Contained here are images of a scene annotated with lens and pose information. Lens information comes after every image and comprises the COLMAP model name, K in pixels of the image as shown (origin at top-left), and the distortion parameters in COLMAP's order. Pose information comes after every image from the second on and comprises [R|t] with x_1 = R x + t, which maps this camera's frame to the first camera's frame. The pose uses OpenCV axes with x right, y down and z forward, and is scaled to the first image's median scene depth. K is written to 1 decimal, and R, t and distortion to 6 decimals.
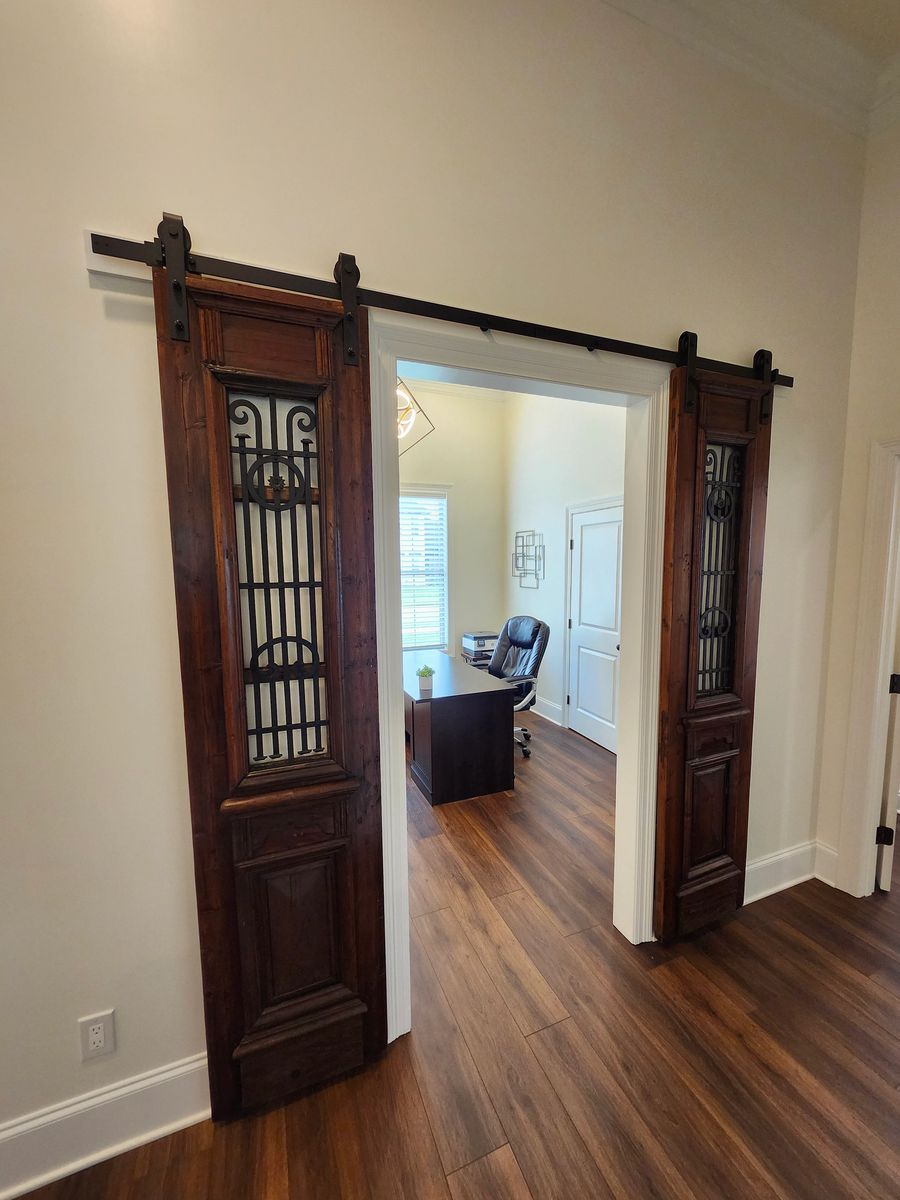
lens RADIAL K [[472.0, 0, 443.0], [0, 472.0, 604.0], [0, 0, 1]] dist [-0.001075, -0.000032]
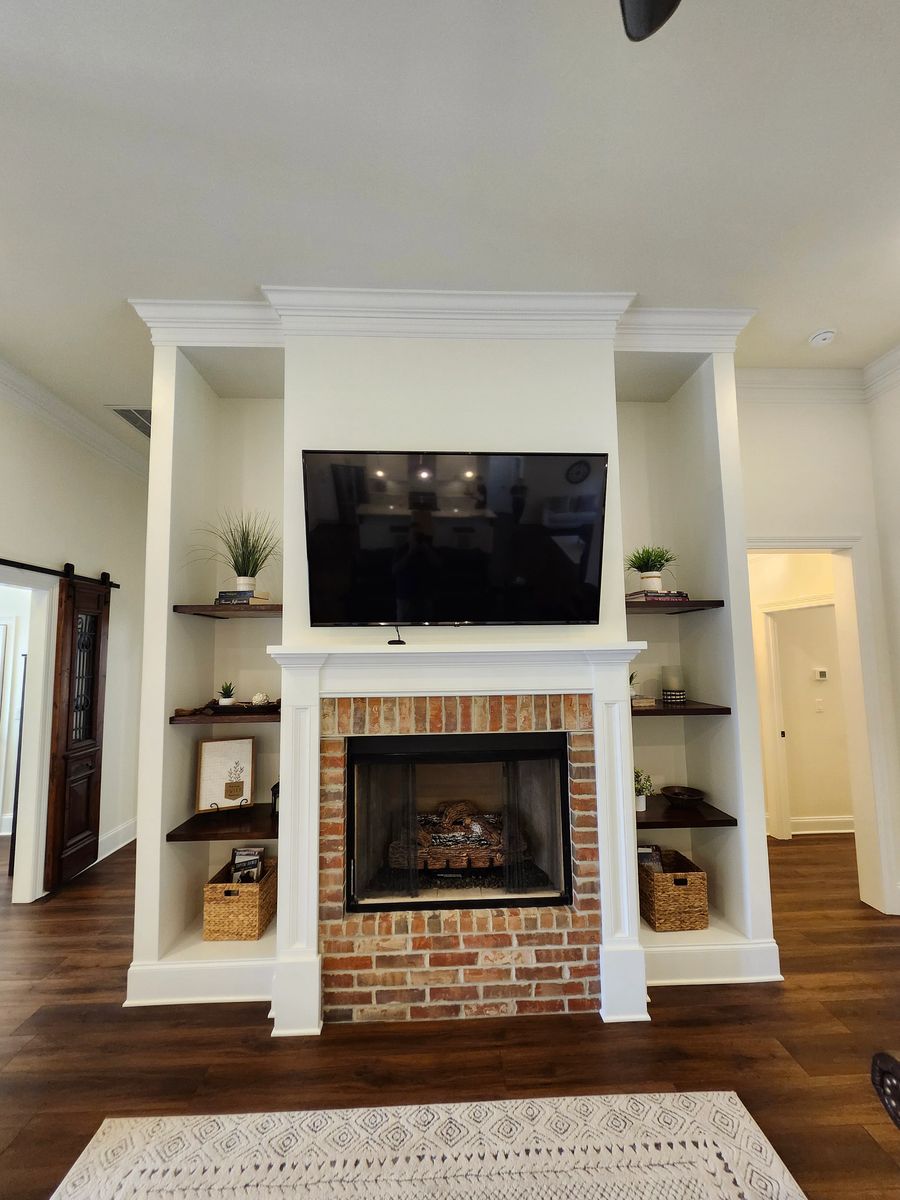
lens RADIAL K [[472.0, 0, 442.2], [0, 472.0, 606.0], [0, 0, 1]] dist [-0.001075, -0.000032]
pose [[0.348114, 0.089496, 0.933171, -0.761721], [0.107687, 0.985025, -0.134642, 0.067548], [-0.931247, 0.147361, 0.333263, -1.097028]]
